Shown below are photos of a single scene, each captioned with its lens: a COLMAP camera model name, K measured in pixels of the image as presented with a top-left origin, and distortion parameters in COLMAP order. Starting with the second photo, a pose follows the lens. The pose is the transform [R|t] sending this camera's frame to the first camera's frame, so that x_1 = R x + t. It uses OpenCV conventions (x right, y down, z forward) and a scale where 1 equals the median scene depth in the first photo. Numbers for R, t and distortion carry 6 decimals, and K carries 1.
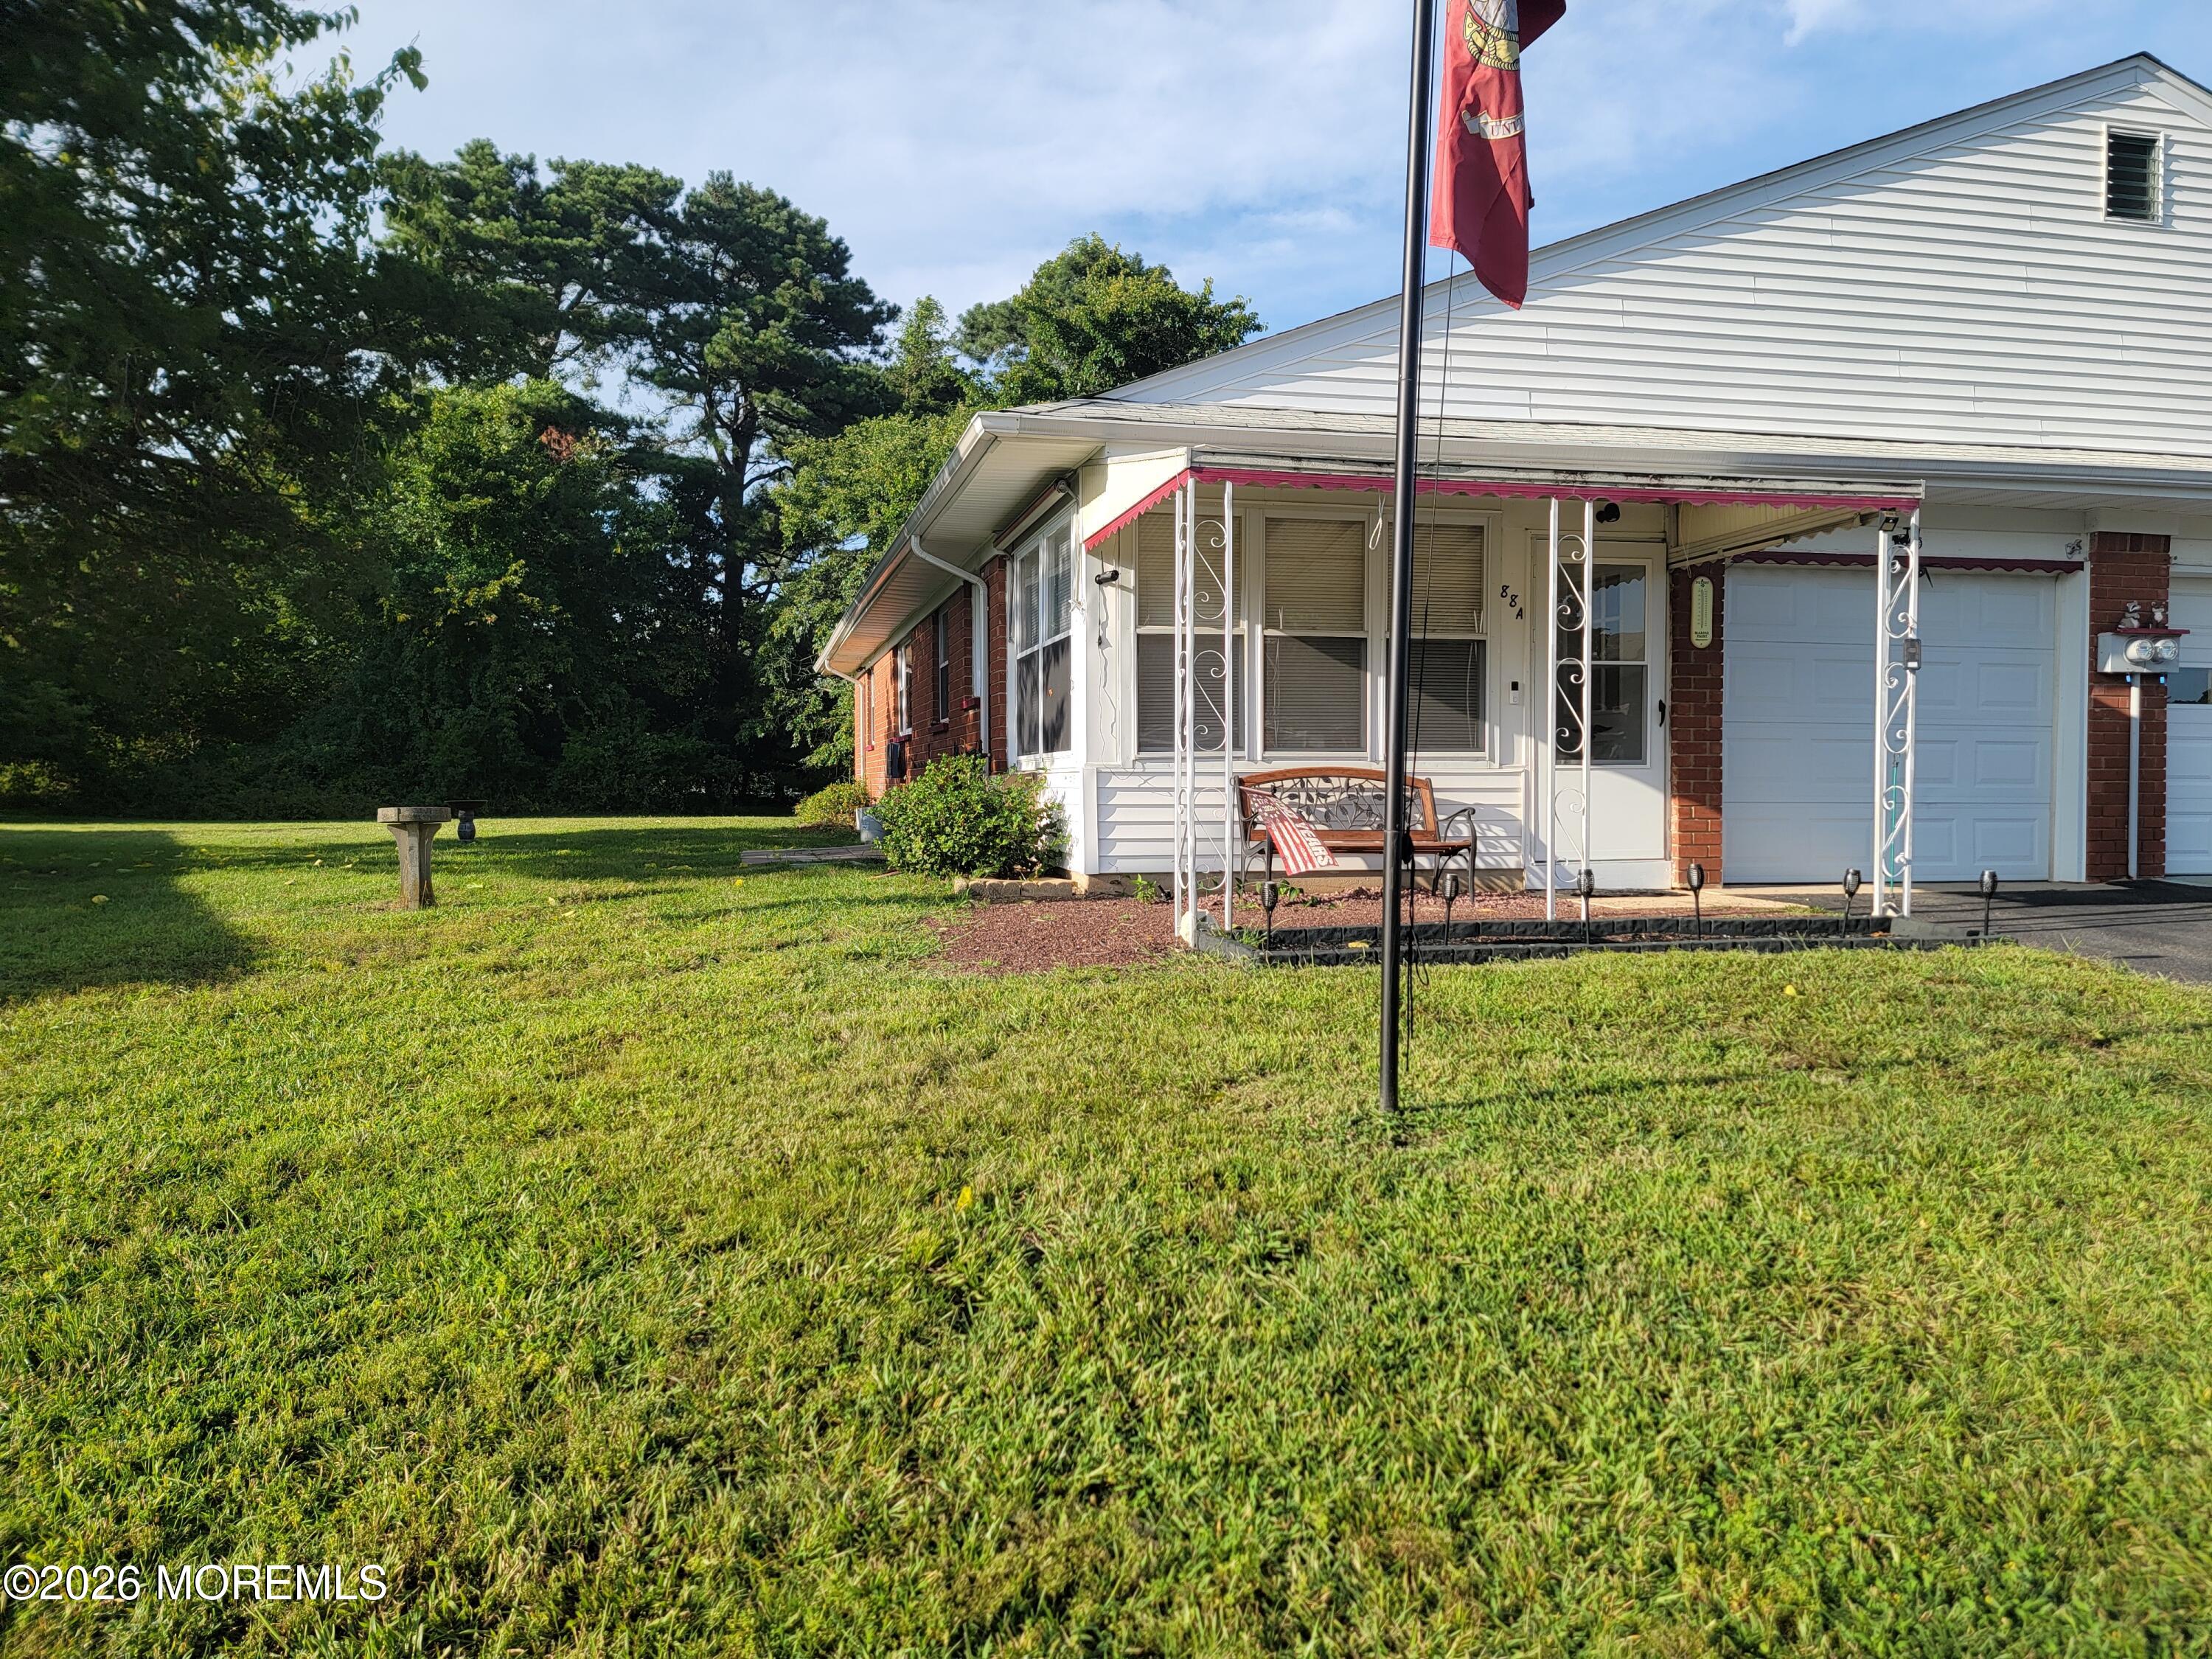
lens RADIAL K [[1525.4, 0, 1145.9], [0, 1525.4, 846.2], [0, 0, 1]] dist [0.055342, -0.030332]
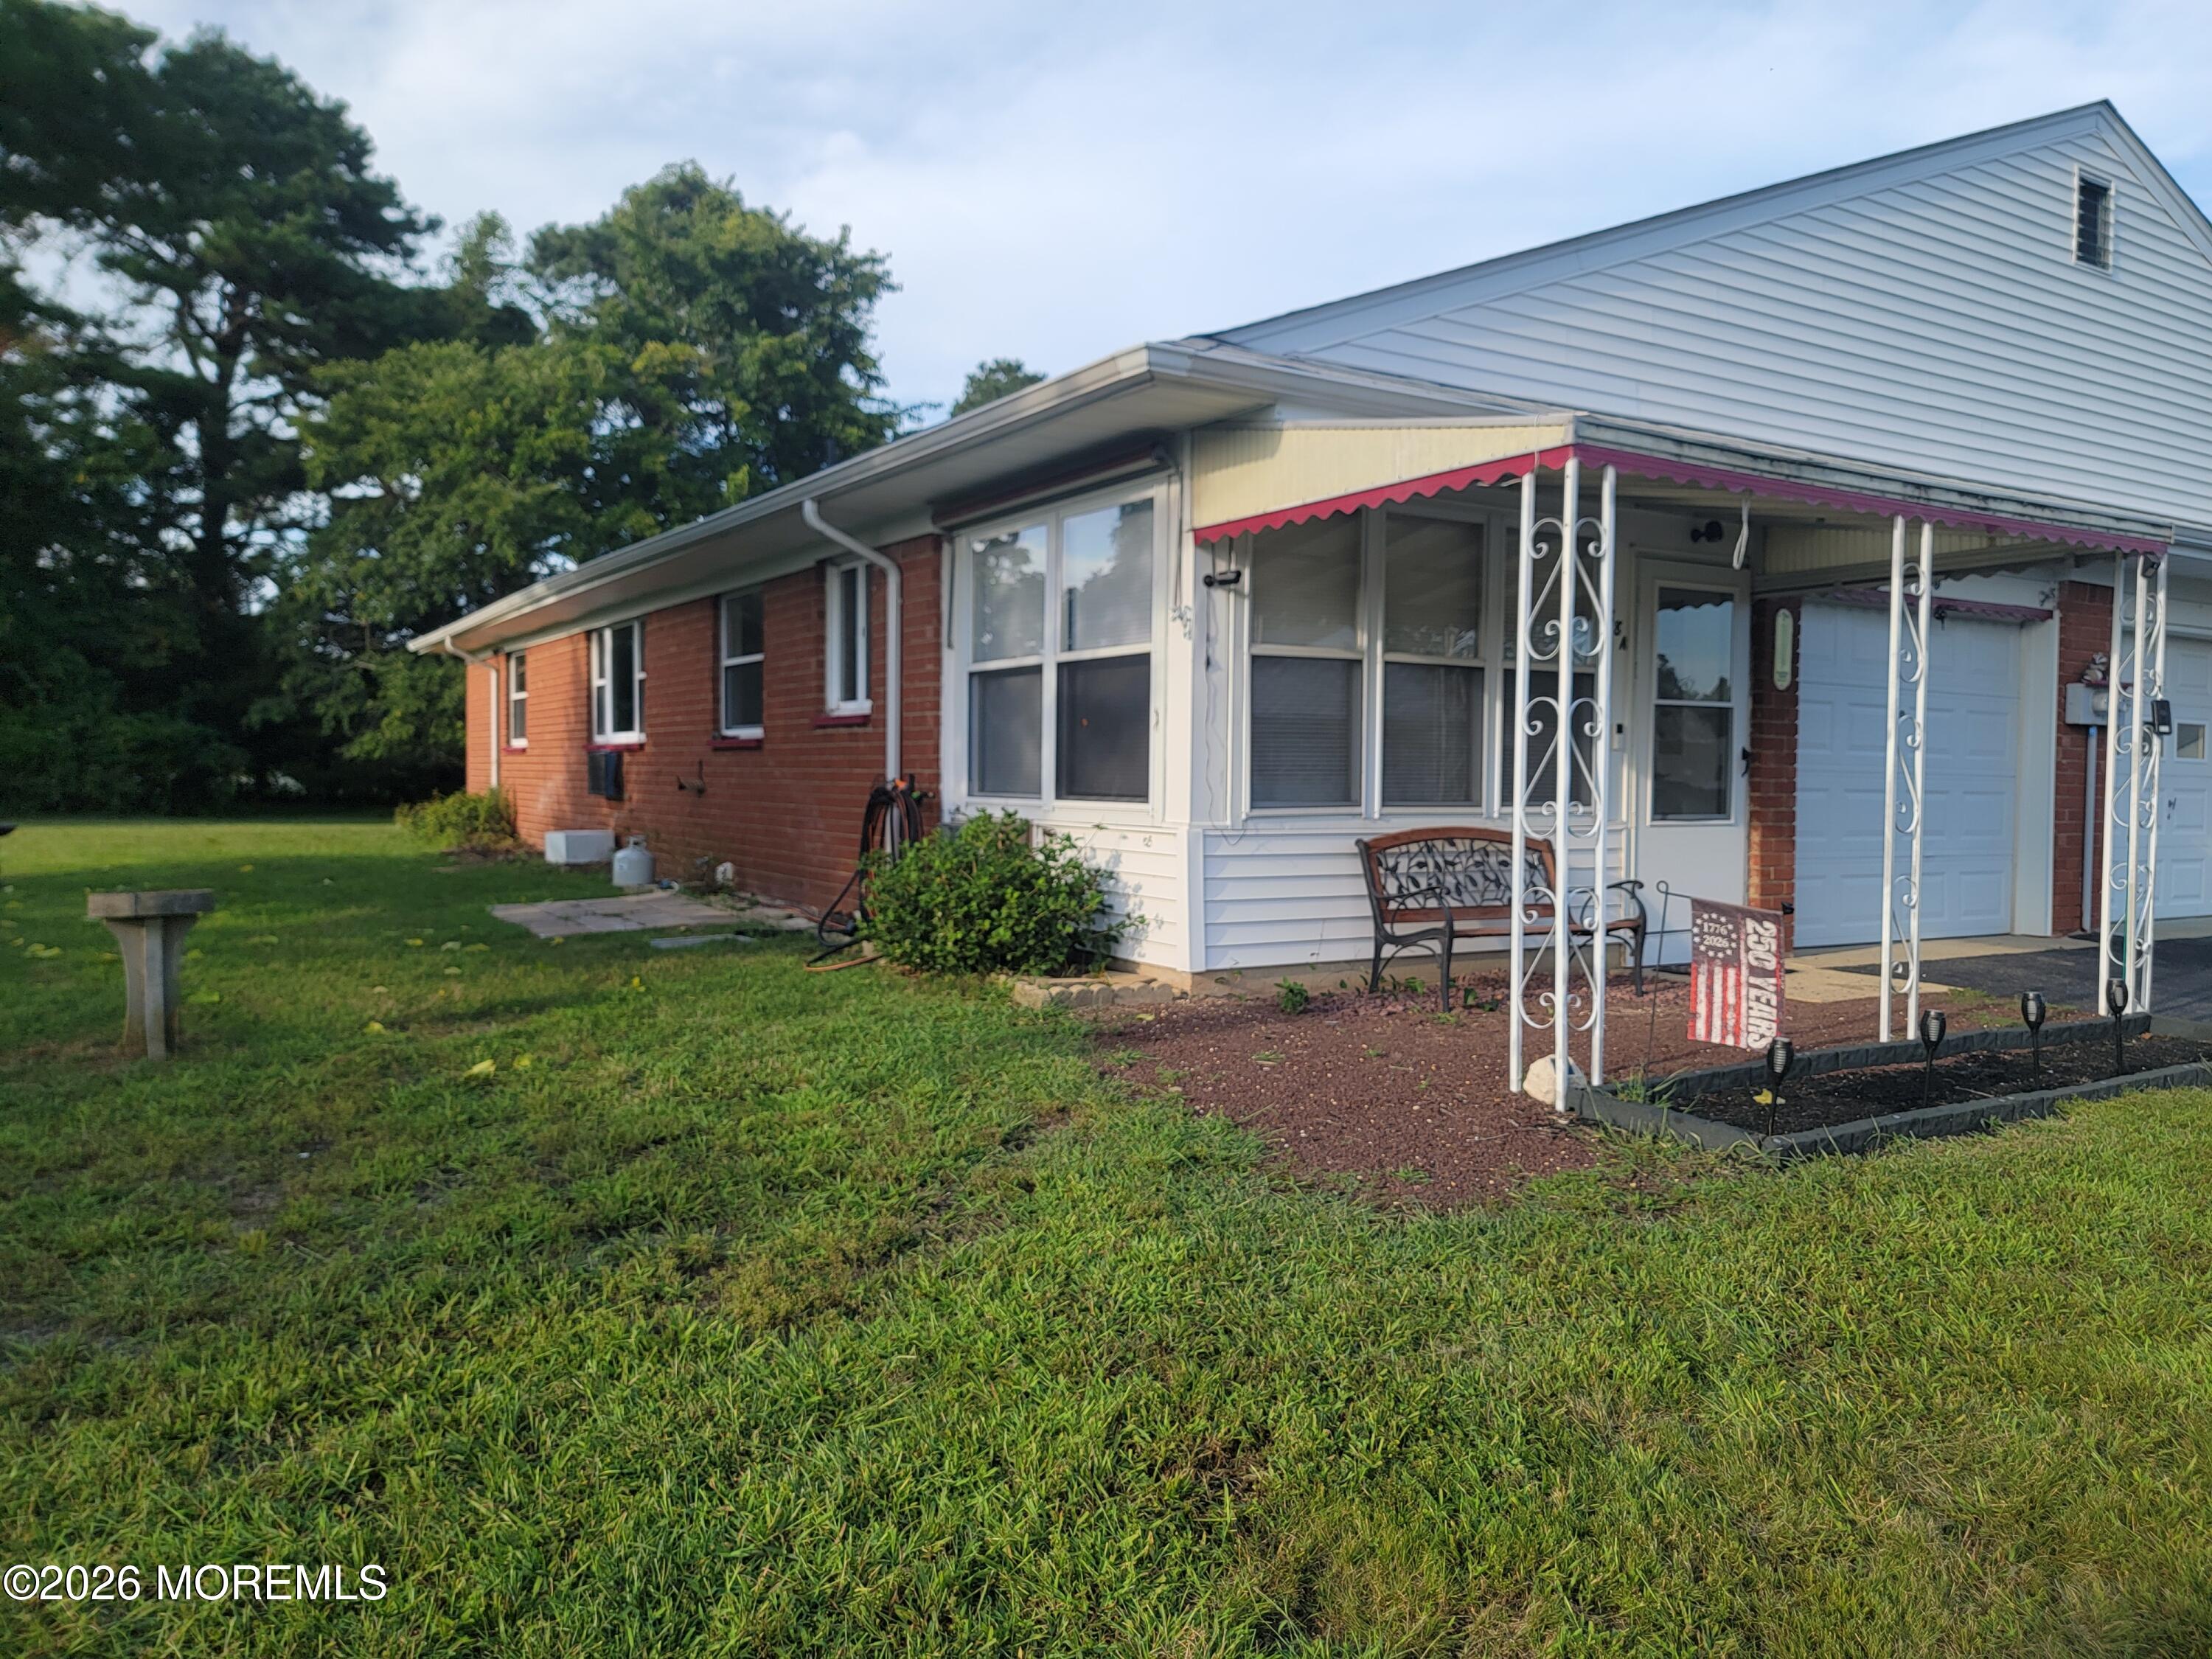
lens RADIAL K [[1564.4, 0, 1118.4], [0, 1564.4, 829.3], [0, 0, 1]] dist [0.019789, -0.007778]
pose [[0.953751, 0.002738, 0.300586, -0.078343], [-0.001987, 0.999994, -0.002804, -0.012754], [-0.300592, 0.002077, 0.953751, 0.071707]]
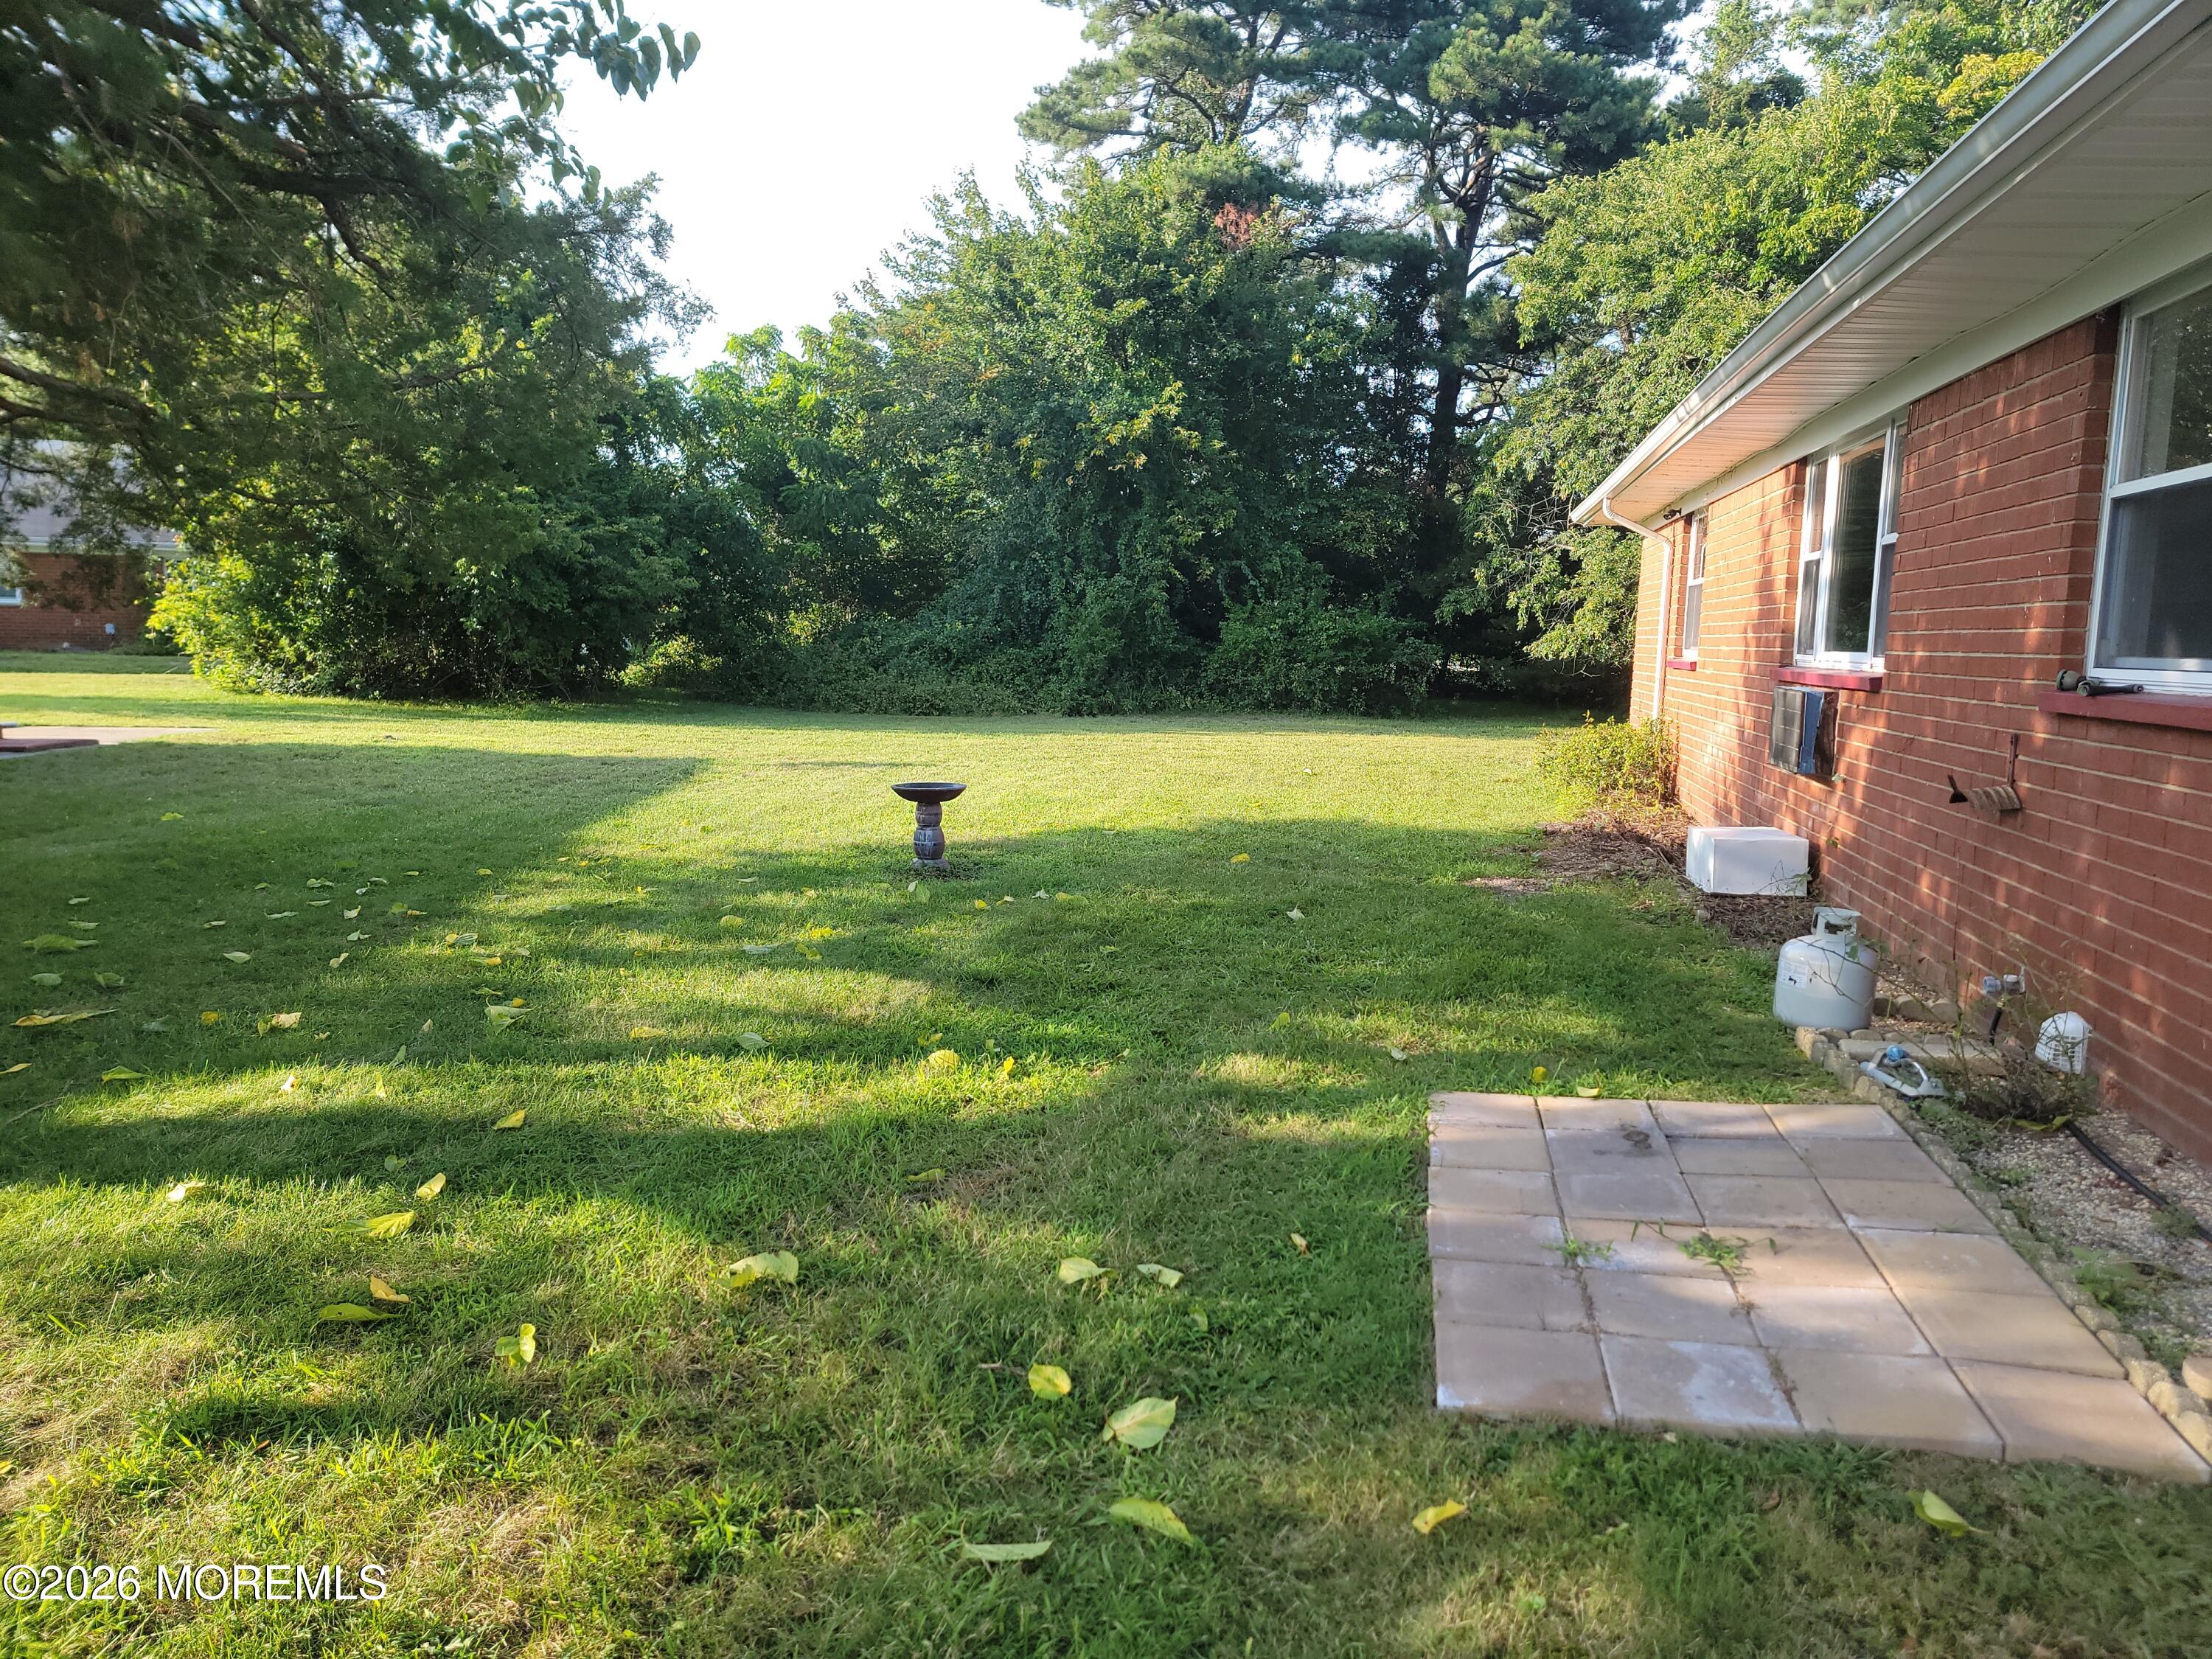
lens RADIAL K [[1525.4, 0, 1145.9], [0, 1525.4, 846.2], [0, 0, 1]] dist [0.055342, -0.030332]
pose [[0.901968, 0.076641, -0.424947, -0.073248], [-0.036354, 0.994107, 0.102129, -0.030784], [0.430270, -0.076668, 0.899439, 0.272501]]
